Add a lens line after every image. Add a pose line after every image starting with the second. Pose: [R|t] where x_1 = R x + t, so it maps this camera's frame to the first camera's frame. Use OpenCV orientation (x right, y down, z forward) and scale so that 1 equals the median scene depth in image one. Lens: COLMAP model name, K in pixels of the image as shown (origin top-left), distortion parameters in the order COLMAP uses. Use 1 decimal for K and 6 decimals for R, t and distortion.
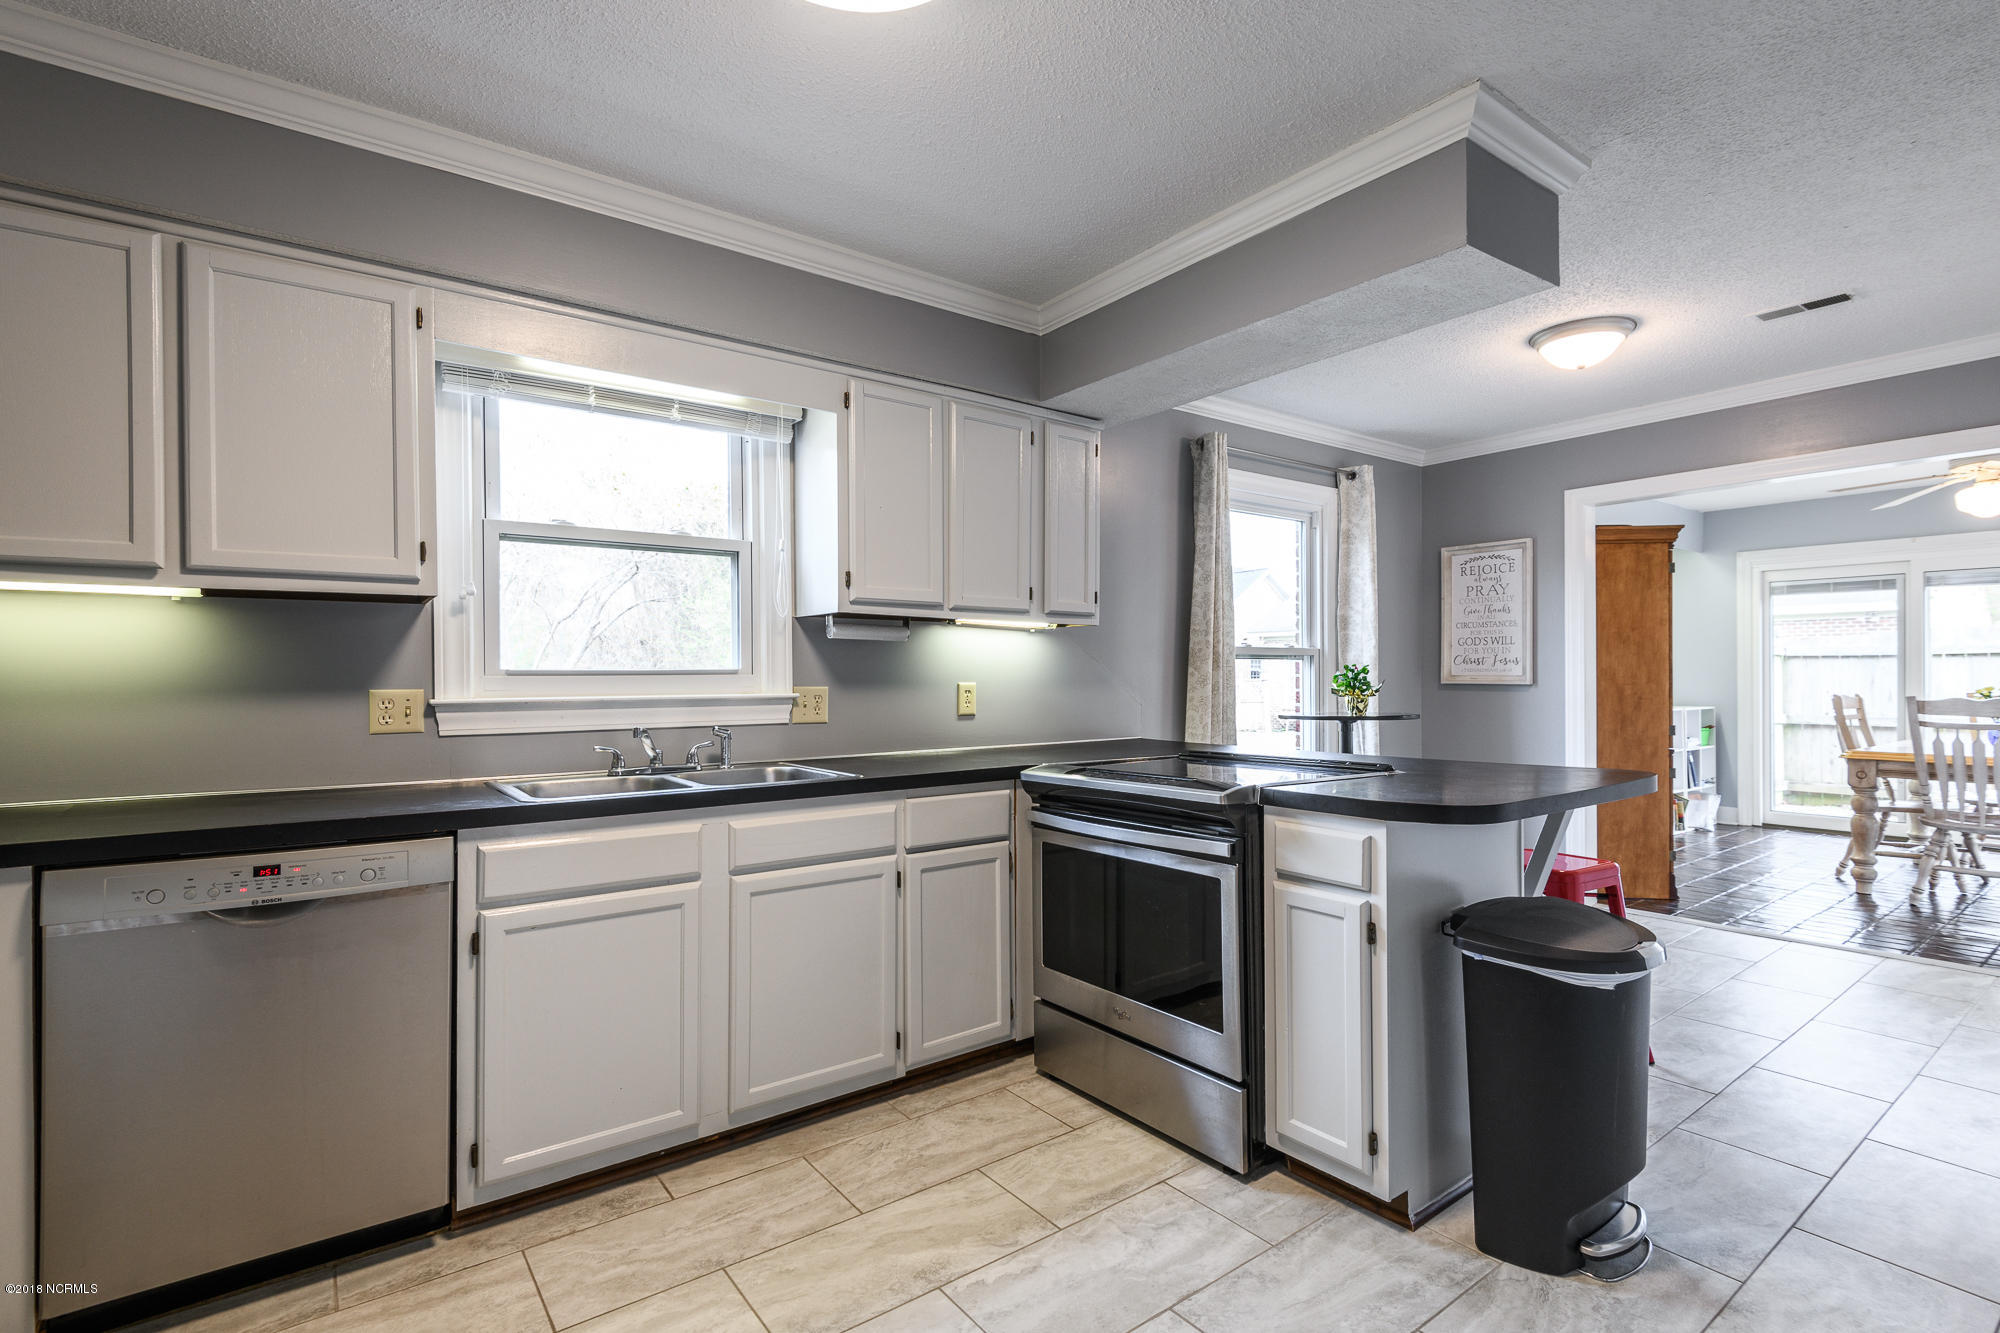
lens RADIAL K [[928.7, 0, 1000.0], [0, 928.7, 666.5], [0, 0, 1]] dist [0.001078, -0.000040]
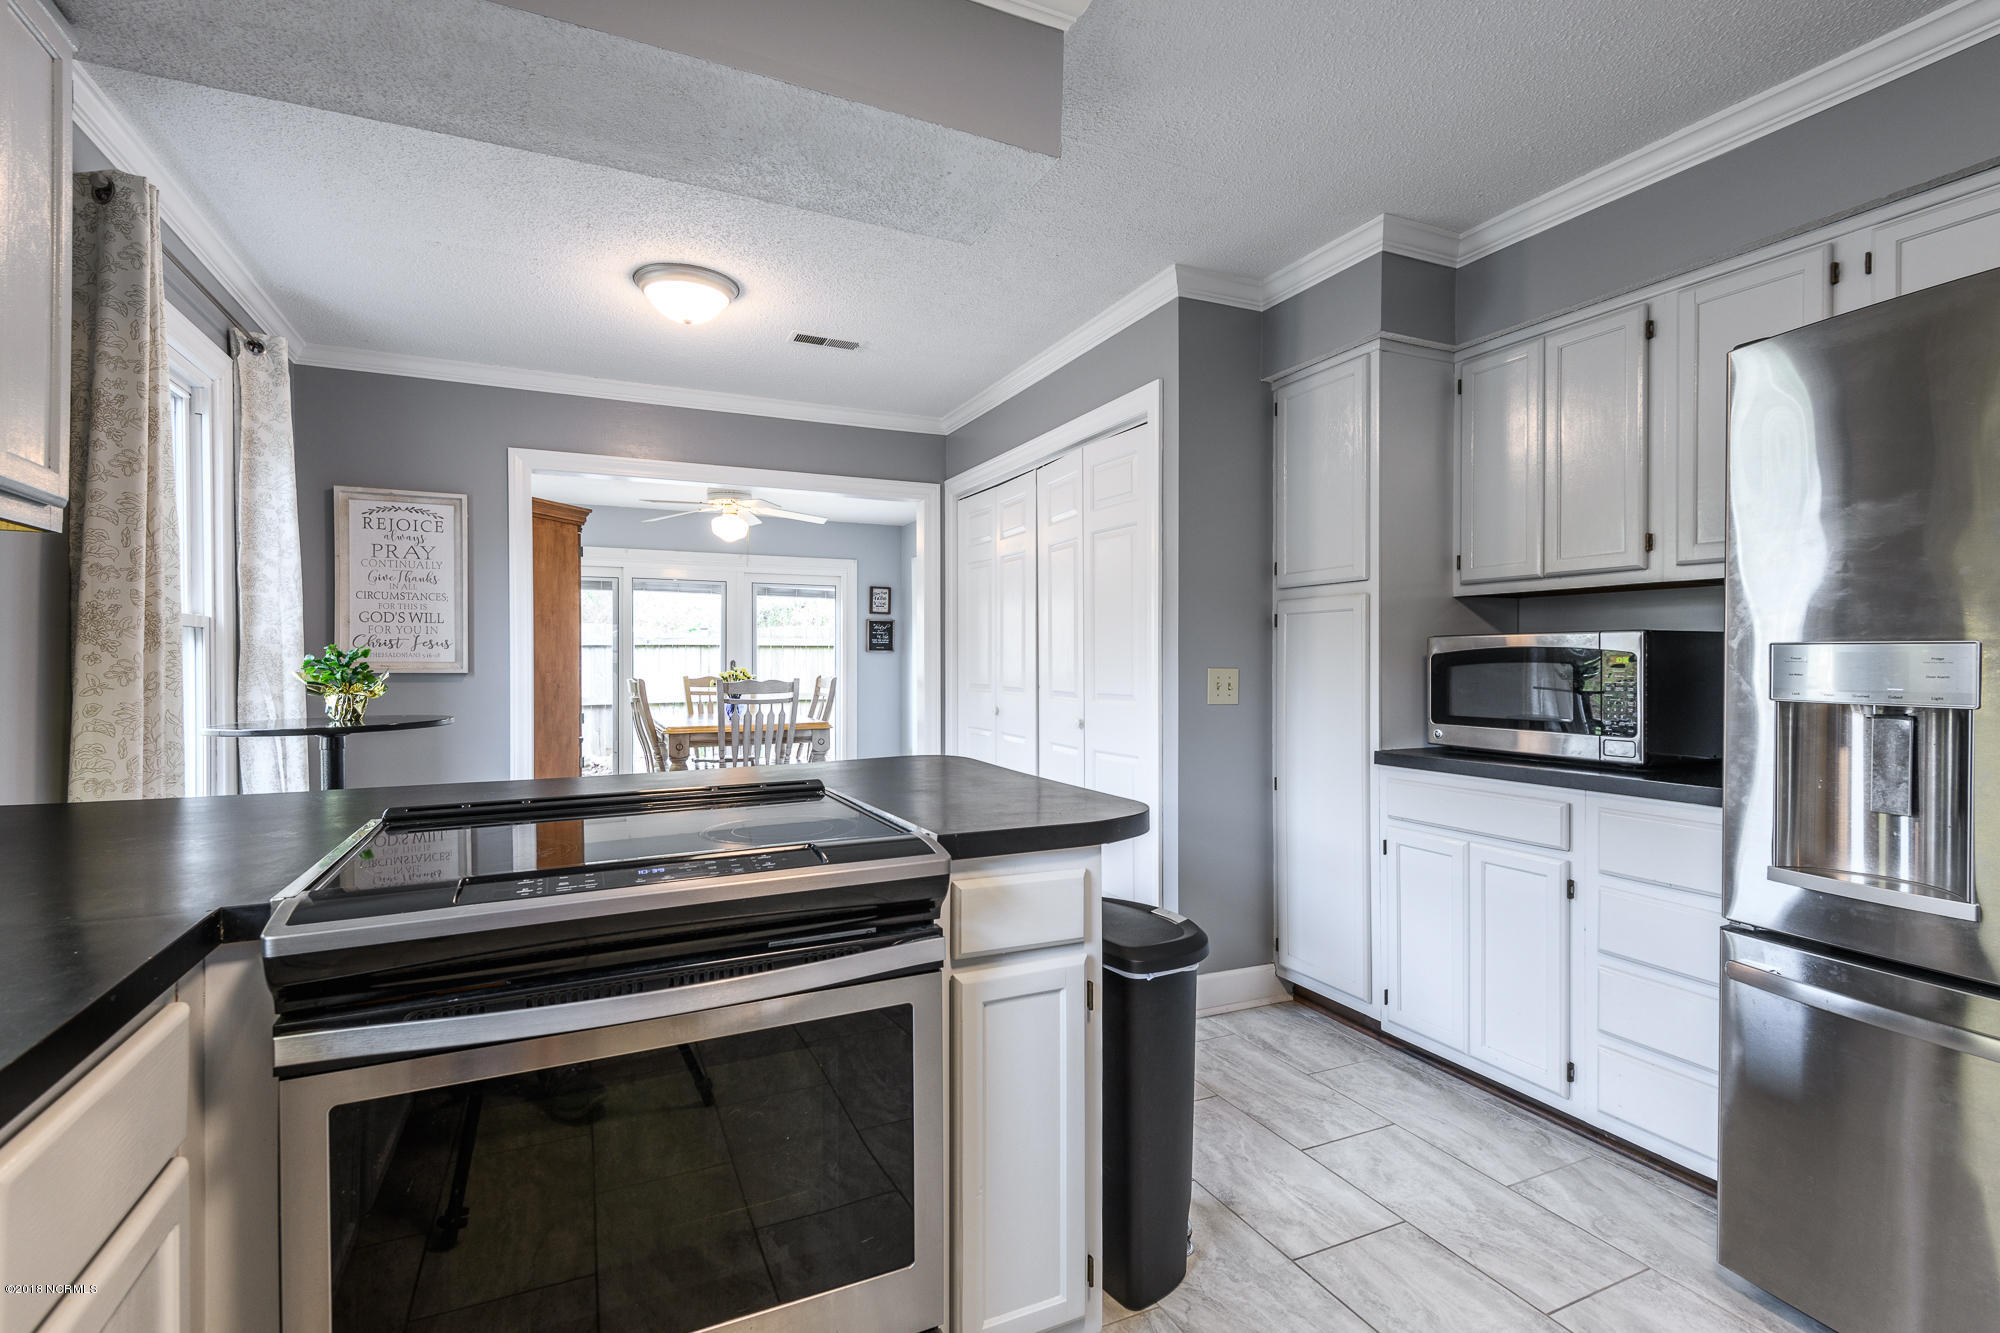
lens RADIAL K [[927.4, 0, 998.7], [0, 927.4, 660.7], [0, 0, 1]] dist [0.031689, -0.013672]
pose [[0.197932, 0.002393, 0.980213, -0.177425], [-0.008344, 0.999965, -0.000756, 0.006172], [-0.980180, -0.008030, 0.197945, 0.444796]]
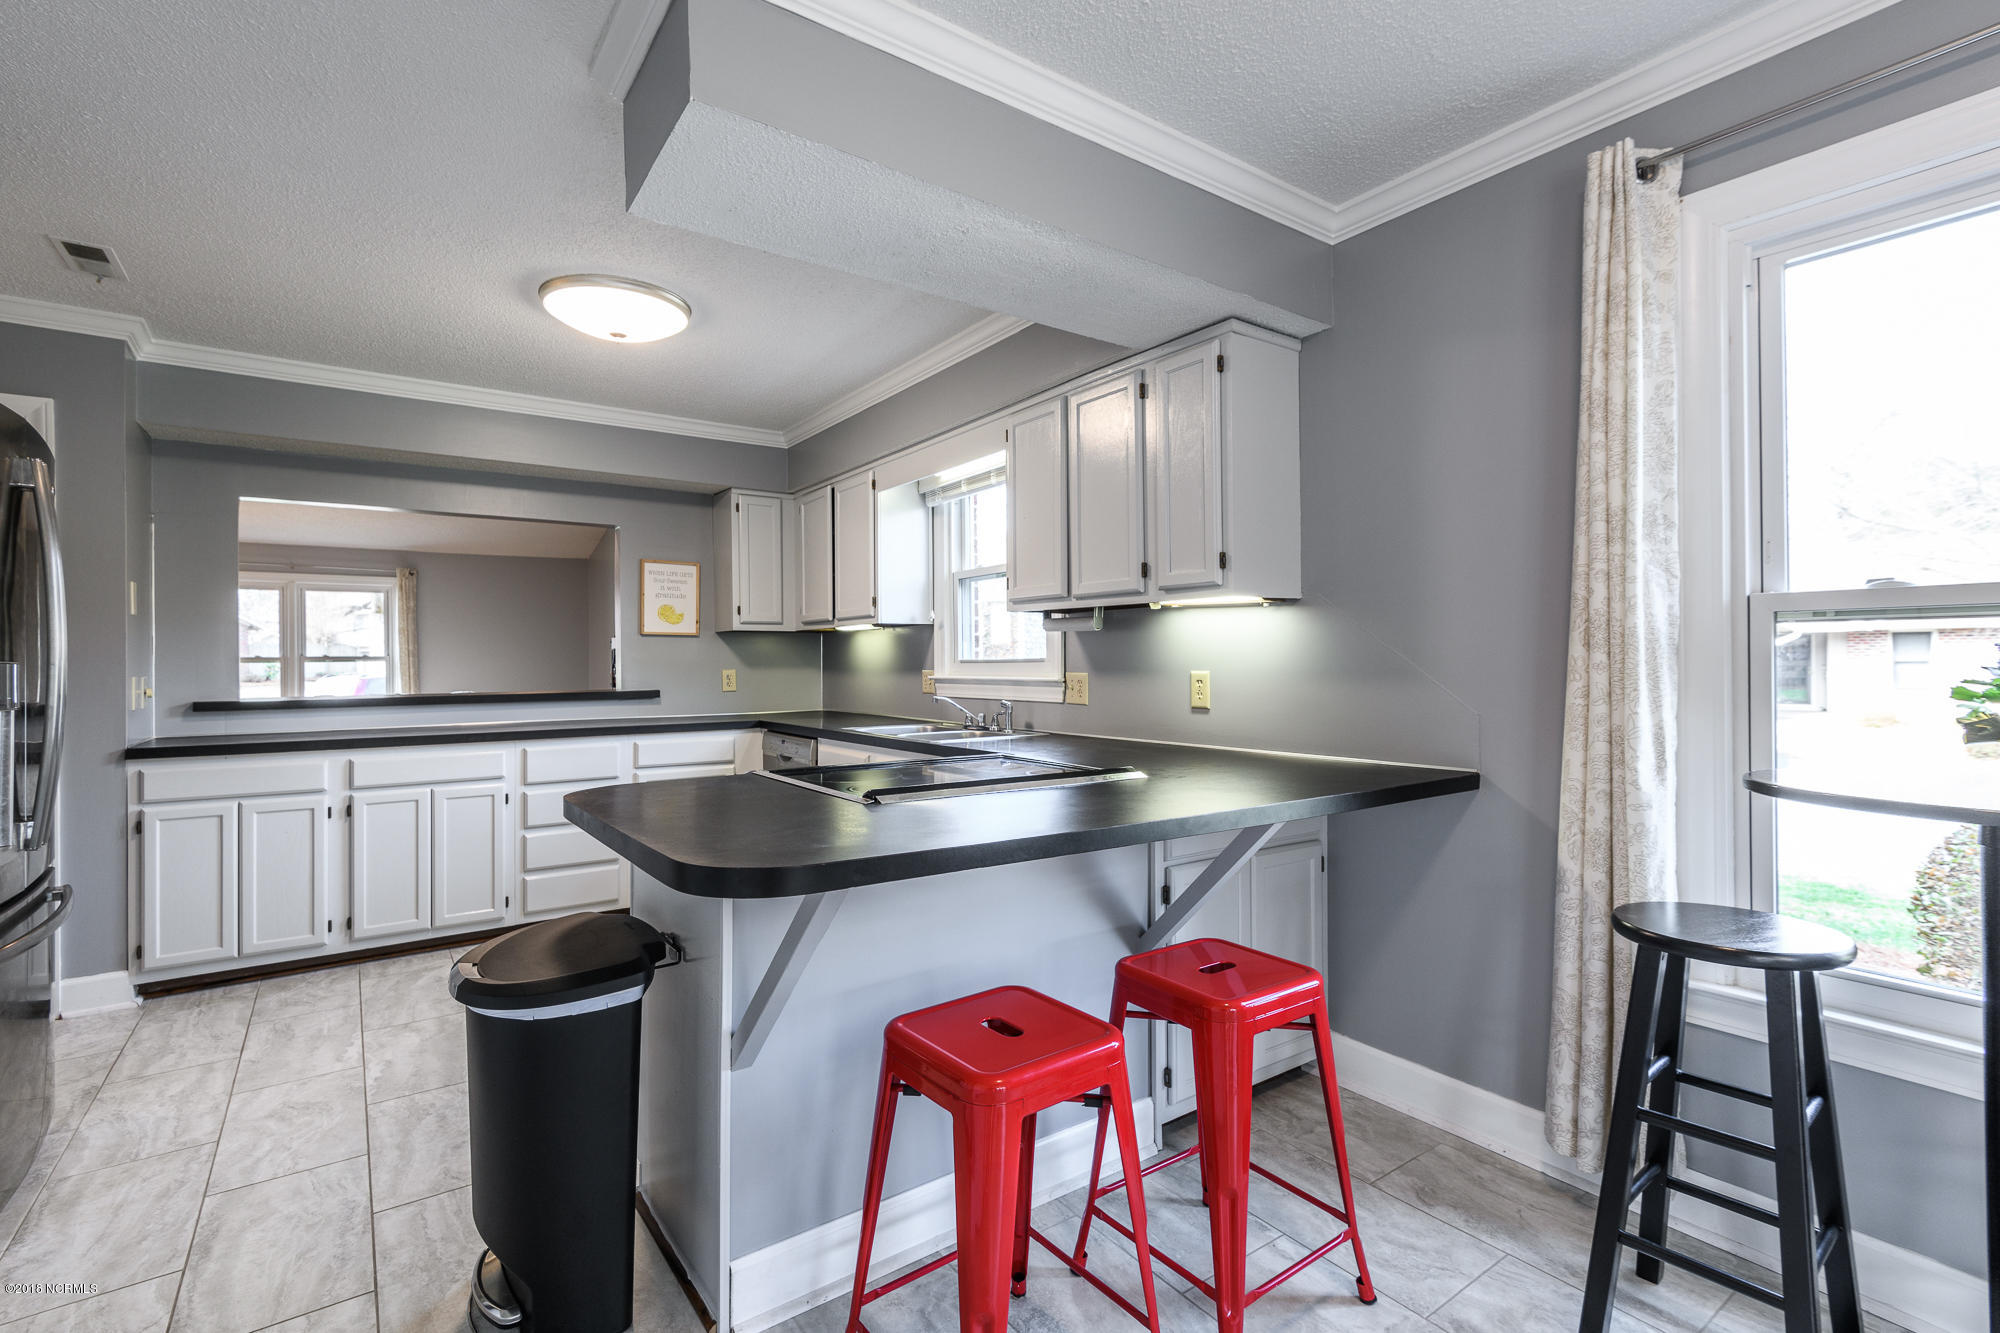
lens RADIAL K [[927.4, 0, 998.7], [0, 927.4, 660.7], [0, 0, 1]] dist [0.031689, -0.013672]
pose [[-0.034552, 0.000457, -0.999403, 0.713737], [0.012405, 0.999923, 0.000028, 0.004054], [0.999326, -0.012397, -0.034555, 0.698934]]
